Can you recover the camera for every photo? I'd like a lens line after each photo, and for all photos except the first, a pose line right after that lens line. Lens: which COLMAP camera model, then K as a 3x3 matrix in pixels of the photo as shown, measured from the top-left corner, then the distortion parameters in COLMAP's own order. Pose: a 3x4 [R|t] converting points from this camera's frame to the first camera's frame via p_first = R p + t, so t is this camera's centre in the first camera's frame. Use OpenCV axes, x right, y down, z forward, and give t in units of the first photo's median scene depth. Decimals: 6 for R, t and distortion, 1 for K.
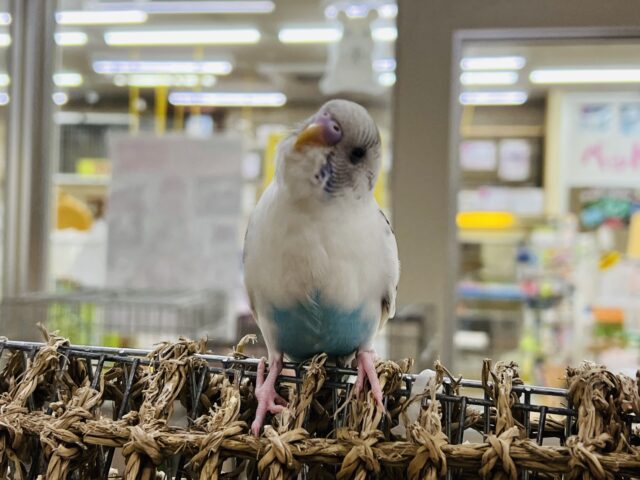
lens RADIAL K [[1001.2, 0, 320.0], [0, 1001.2, 240.0], [0, 0, 1]] dist [0.301677, -1.194151]
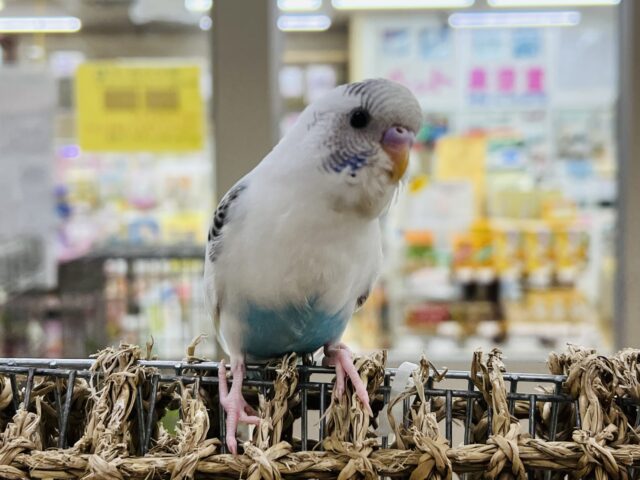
lens RADIAL K [[1001.2, 0, 320.0], [0, 1001.2, 240.0], [0, 0, 1]] dist [0.301677, -1.194151]
pose [[0.978931, -0.051781, 0.197517, -0.152990], [0.036788, 0.996209, 0.078836, -0.062029], [-0.200851, -0.069909, 0.977124, 0.118689]]
